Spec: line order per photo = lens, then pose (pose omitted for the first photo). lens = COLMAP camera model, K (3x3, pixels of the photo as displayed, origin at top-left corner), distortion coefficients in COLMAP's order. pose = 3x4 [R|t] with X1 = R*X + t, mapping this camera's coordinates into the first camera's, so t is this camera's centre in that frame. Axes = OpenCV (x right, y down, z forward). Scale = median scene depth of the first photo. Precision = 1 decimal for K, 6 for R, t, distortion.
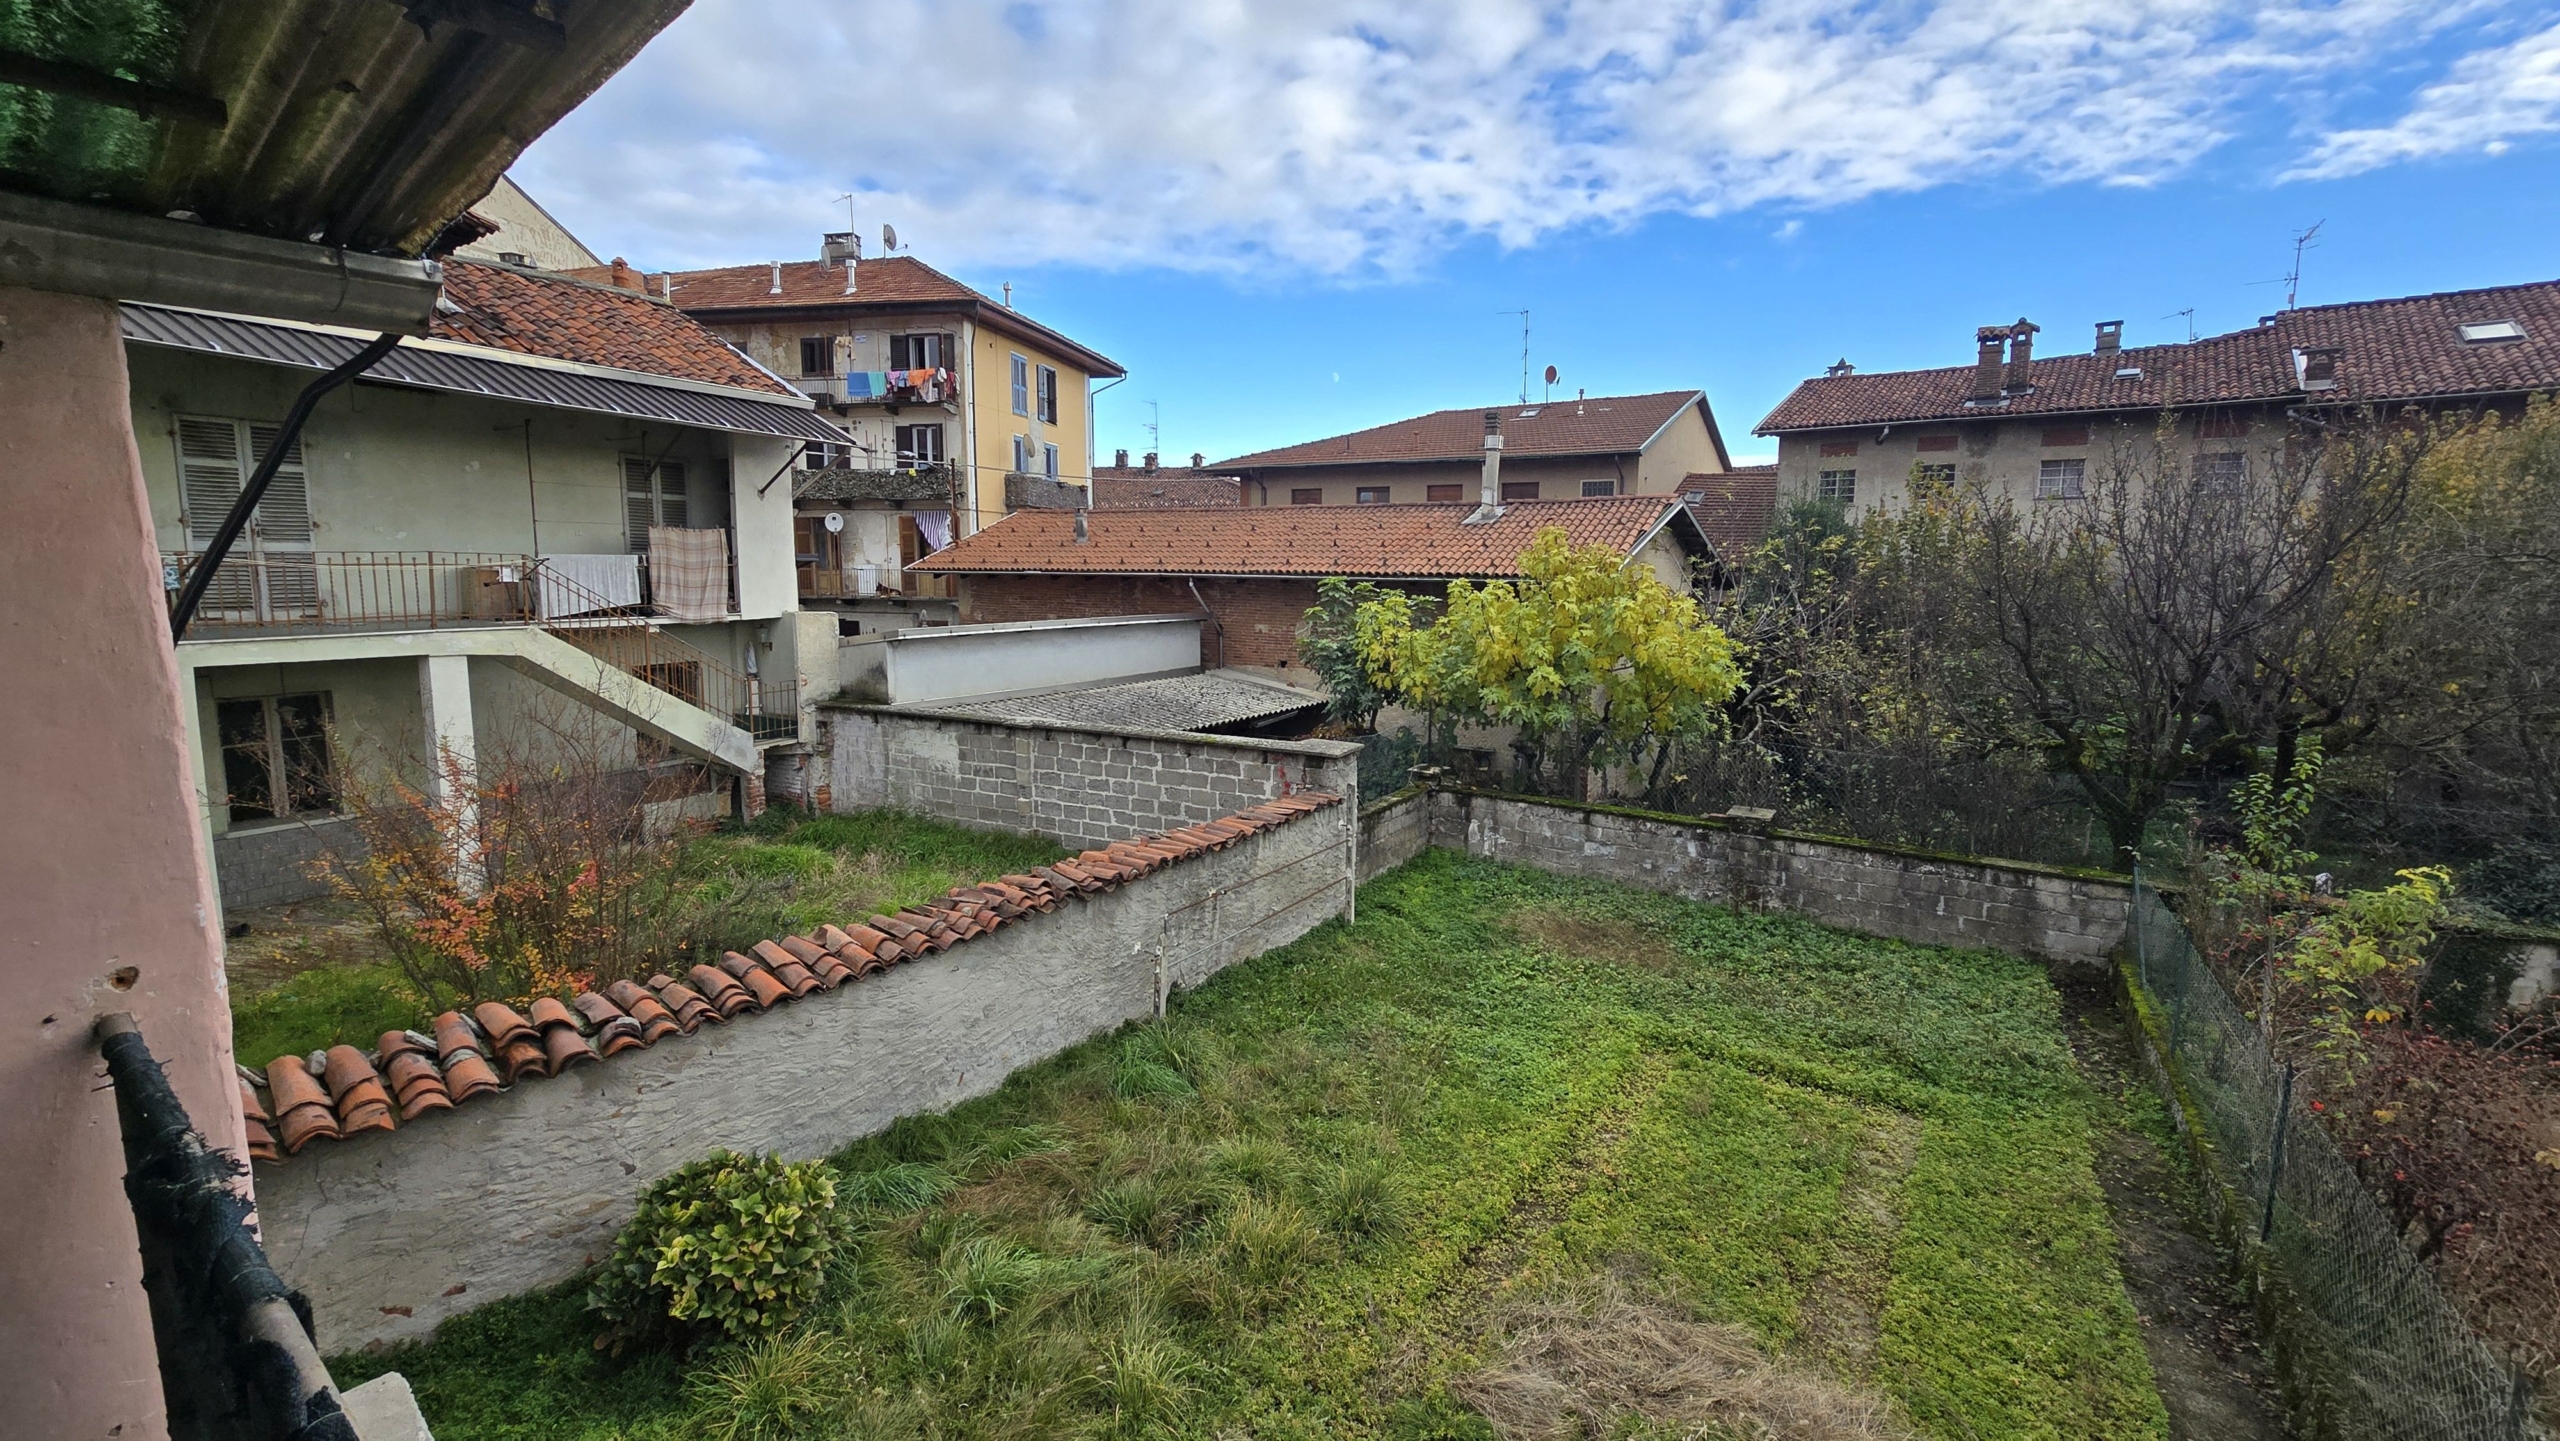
lens RADIAL K [[1043.1, 0, 1292.0], [0, 1043.1, 697.7], [0, 0, 1]] dist [-0.001073, 0.000400]
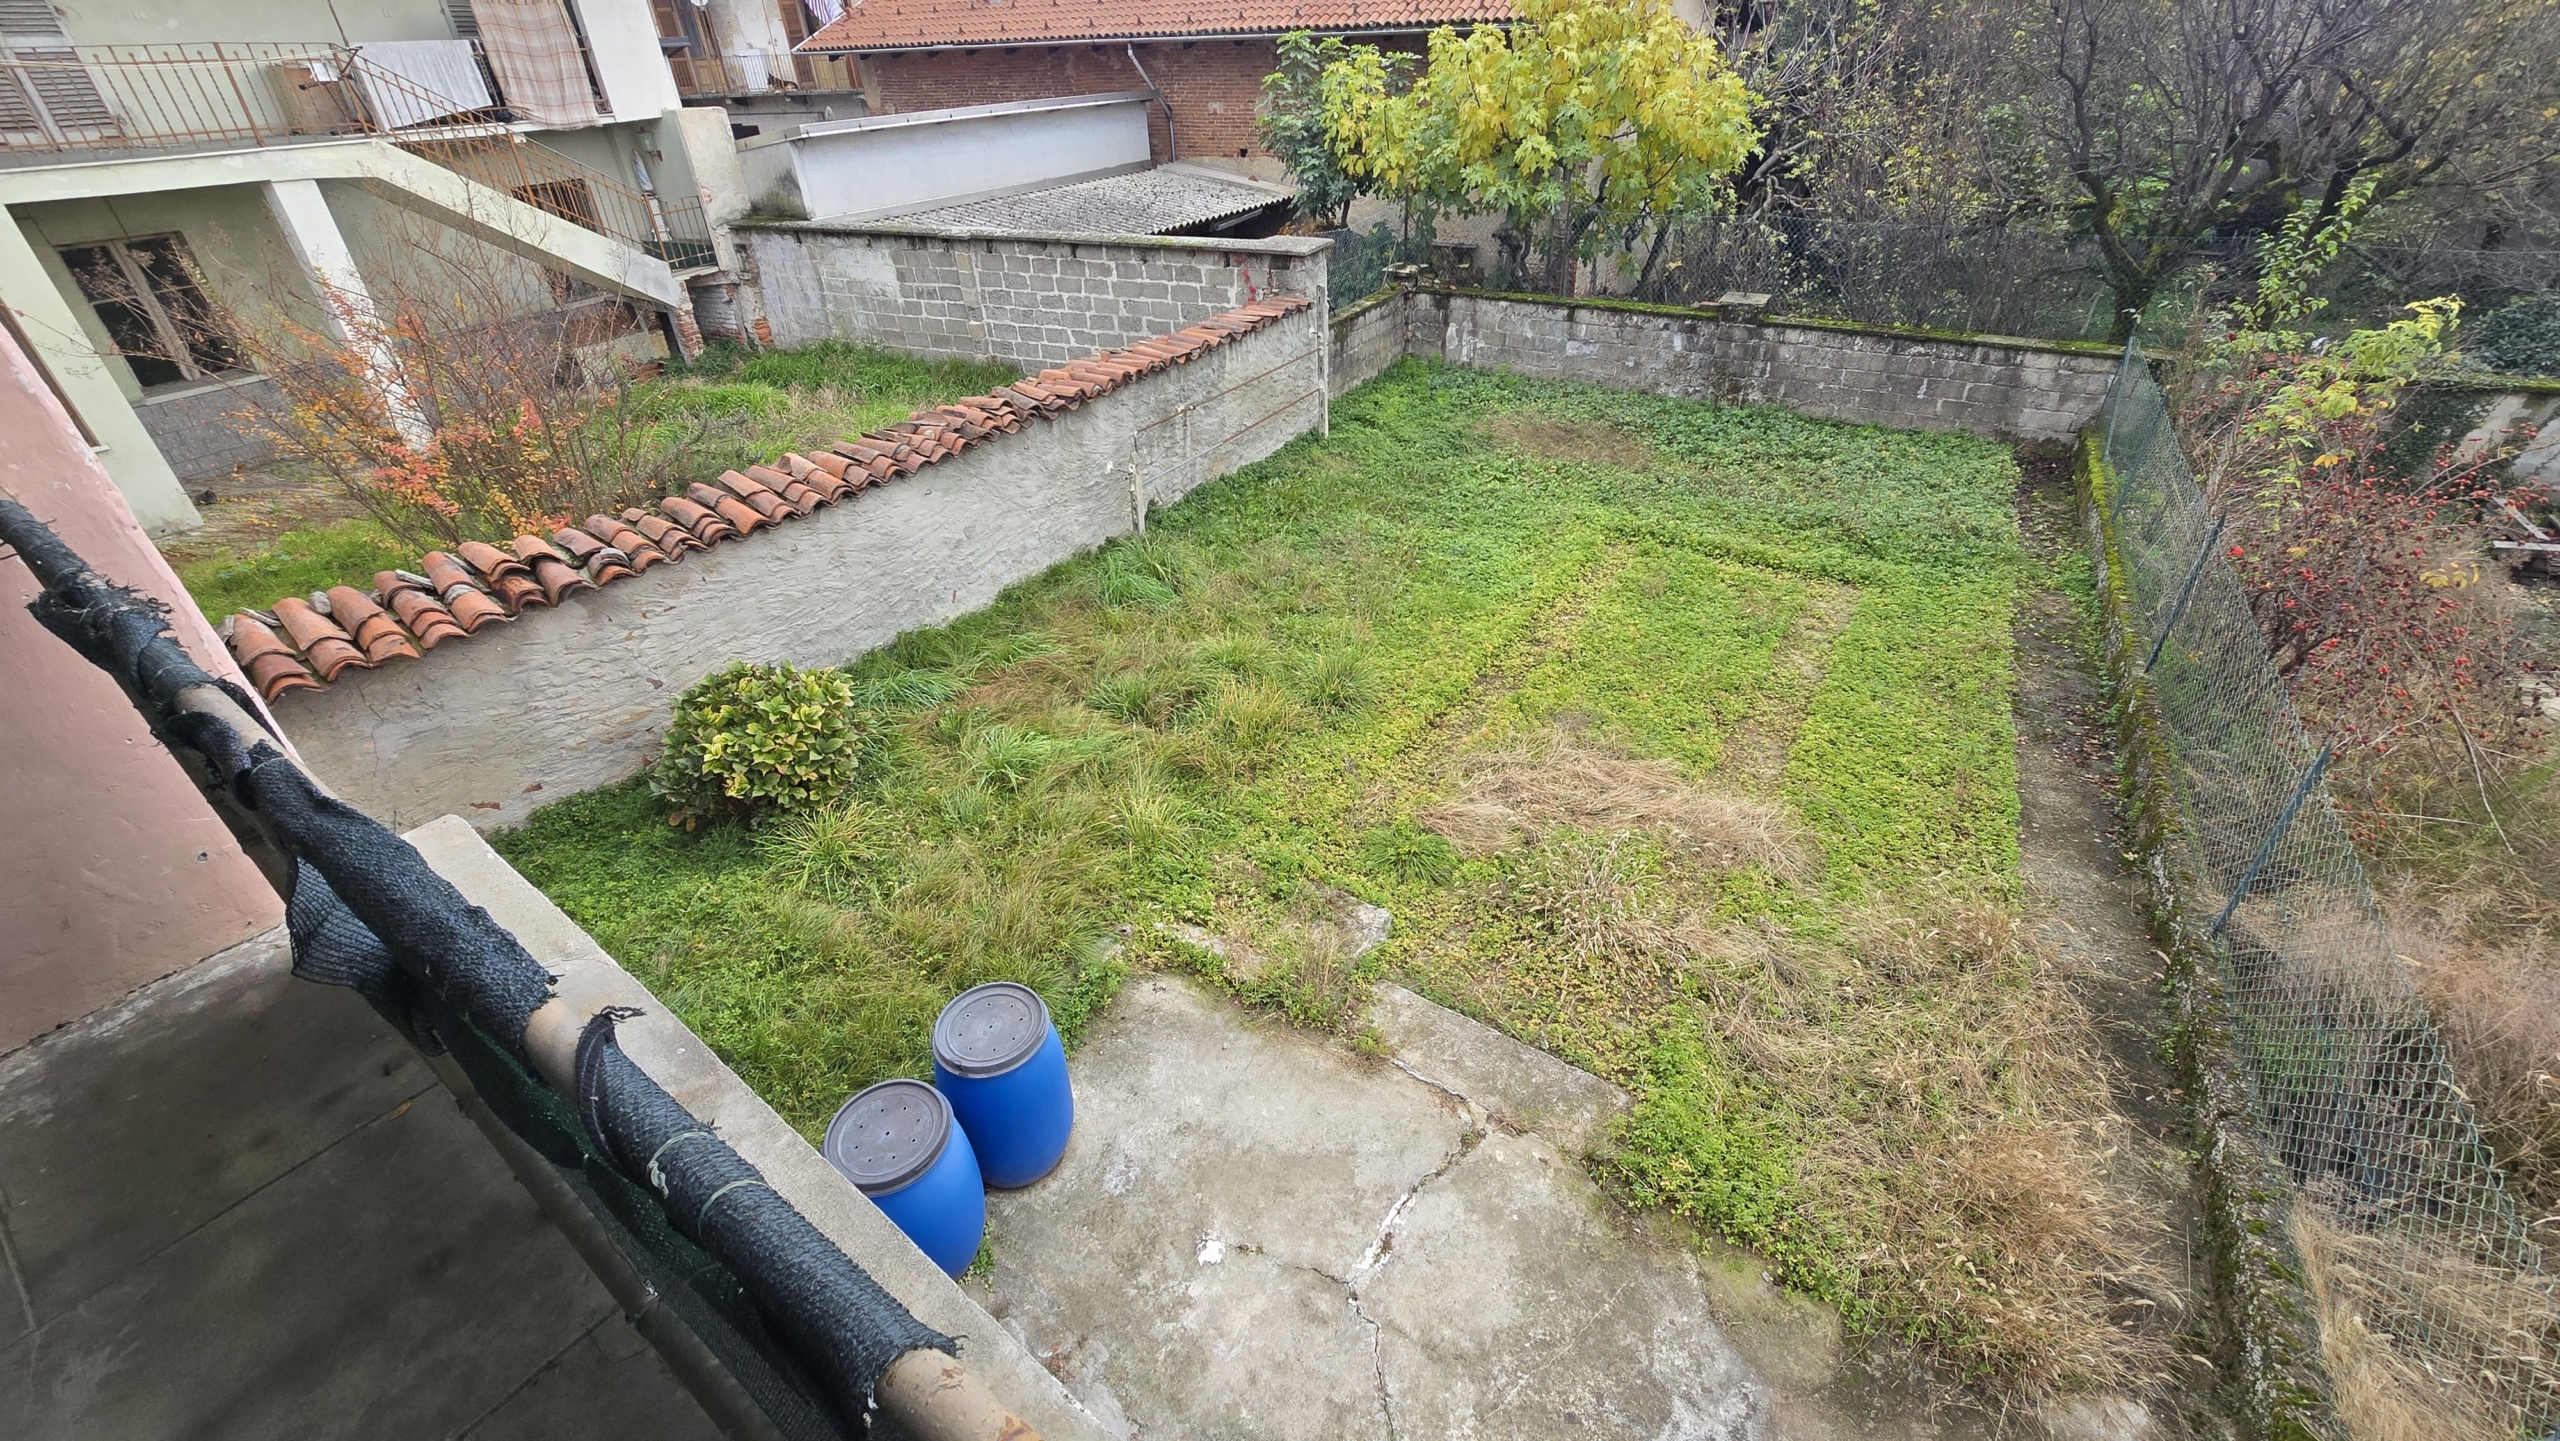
lens RADIAL K [[1037.4, 0, 1286.8], [0, 1037.4, 694.9], [0, 0, 1]] dist [0.000010, -0.000275]
pose [[0.998803, -0.048858, 0.002451, 0.005966], [0.043132, 0.903172, 0.427106, 0.016021], [-0.023081, -0.426489, 0.904198, 0.004818]]
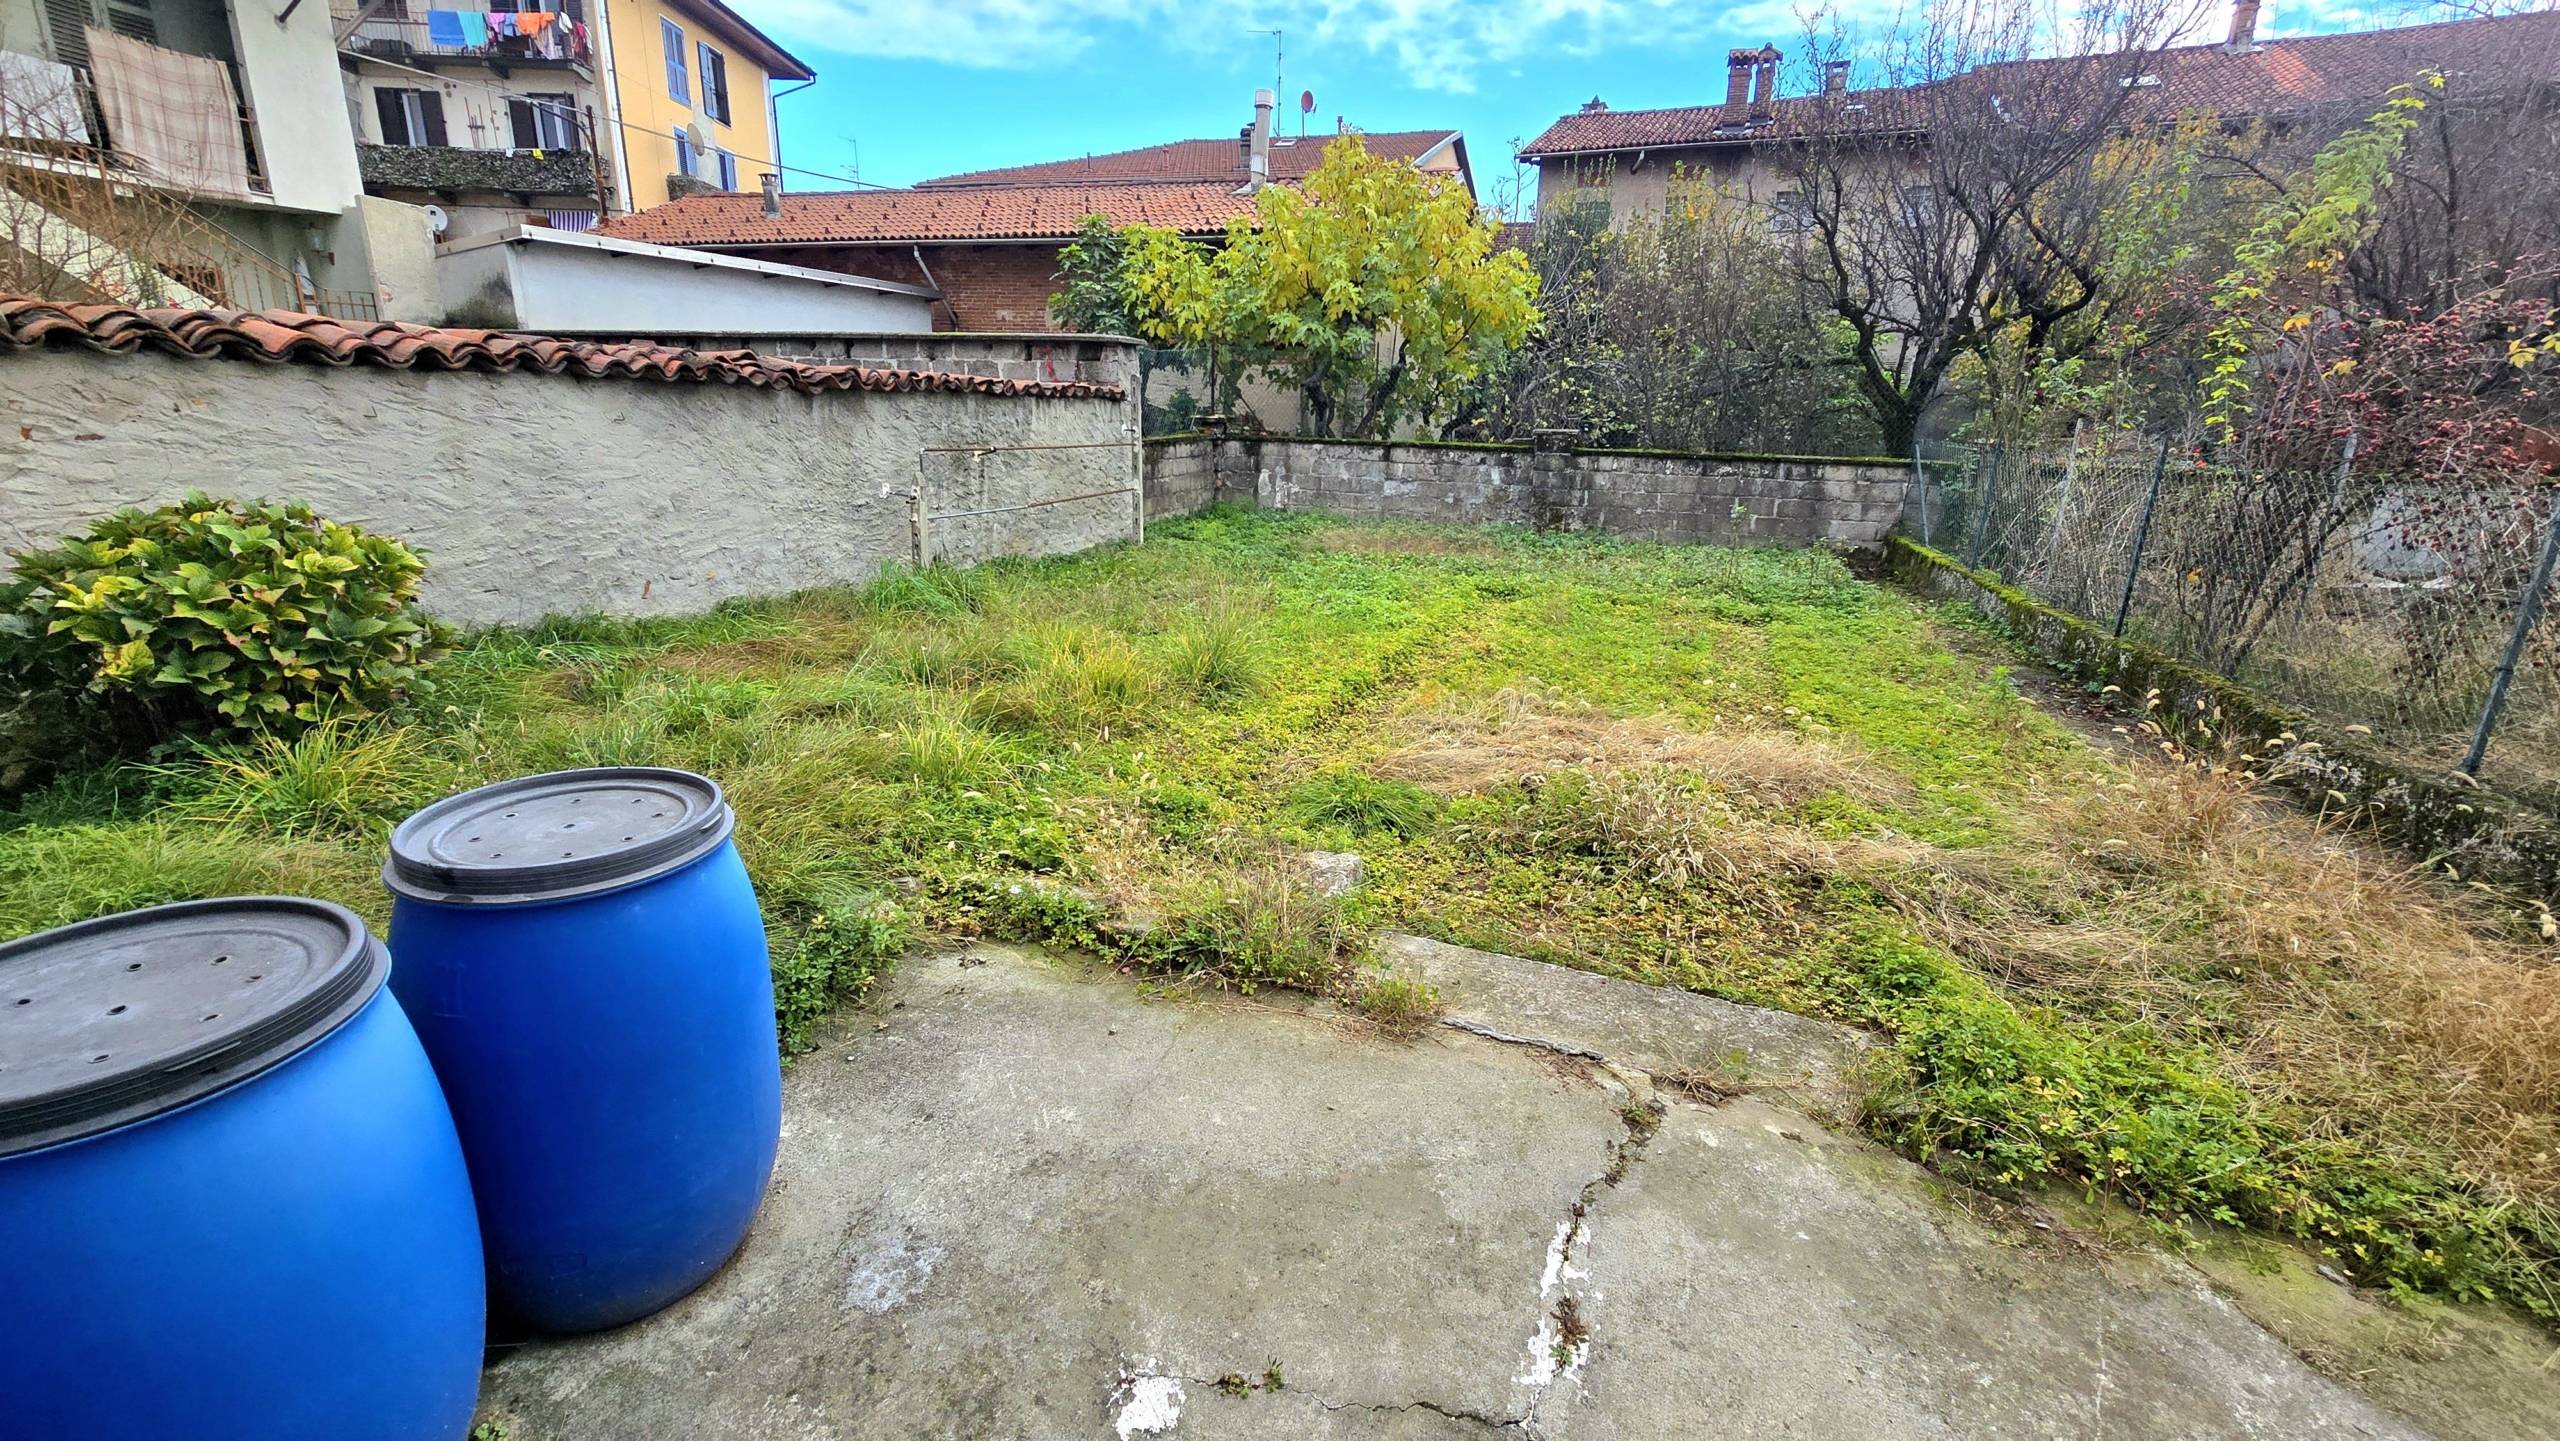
lens RADIAL K [[1035.2, 0, 1280.3], [0, 1035.2, 703.3], [0, 0, 1]] dist [-0.003516, 0.000074]
pose [[0.971973, -0.047618, 0.230218, -0.037034], [0.011570, 0.987774, 0.155465, 0.223152], [-0.234807, -0.148445, 0.960640, 0.123160]]
